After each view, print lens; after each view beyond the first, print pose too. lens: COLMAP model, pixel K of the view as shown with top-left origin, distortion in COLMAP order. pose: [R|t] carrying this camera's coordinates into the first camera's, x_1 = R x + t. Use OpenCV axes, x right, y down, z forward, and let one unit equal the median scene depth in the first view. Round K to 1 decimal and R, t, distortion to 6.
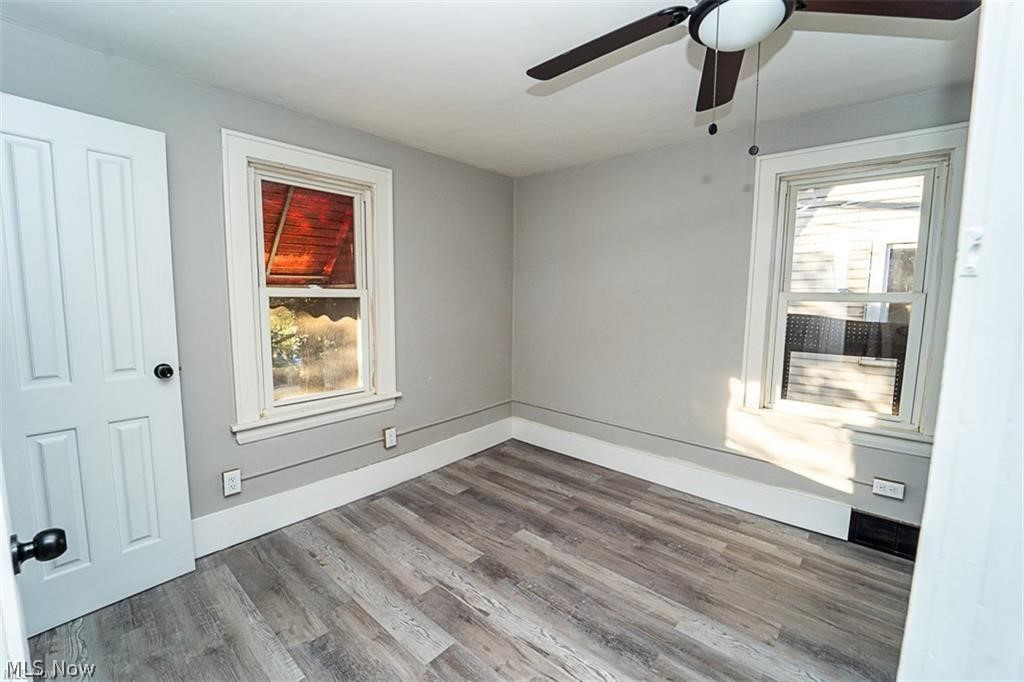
lens RADIAL K [[421.8, 0, 516.2], [0, 421.8, 341.5], [0, 0, 1]] dist [-0.025423, -0.000331]
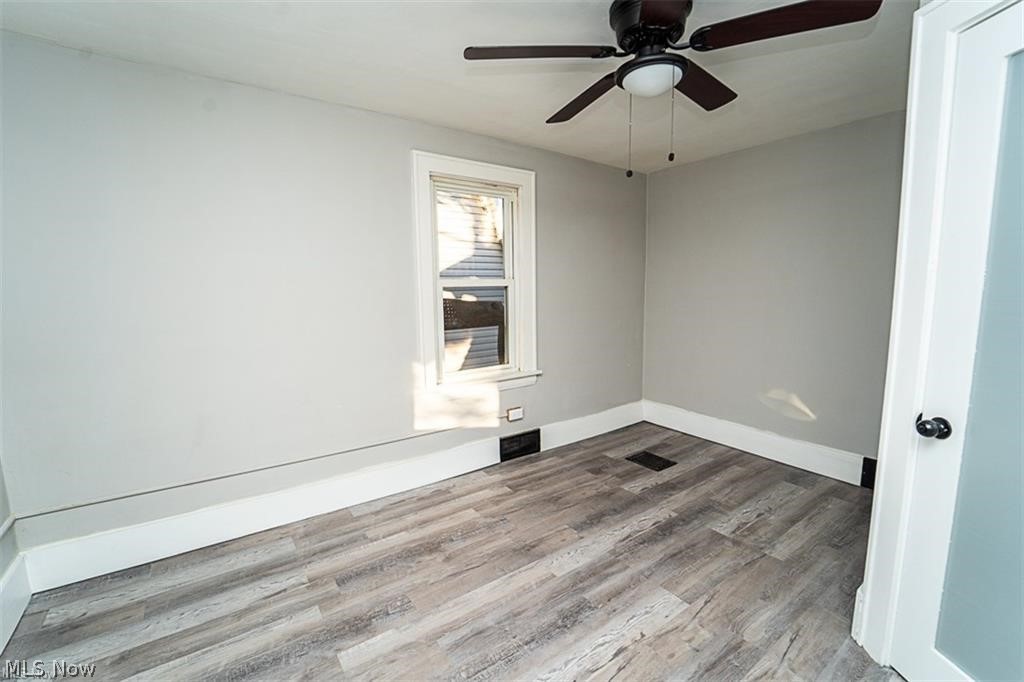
lens RADIAL K [[428.7, 0, 532.1], [0, 428.7, 338.0], [0, 0, 1]] dist [-0.024885, -0.000411]
pose [[0.220217, -0.132821, 0.966366, -0.465126], [0.120561, 0.986796, 0.108155, -0.058151], [-0.967972, 0.092689, 0.233322, 0.516999]]
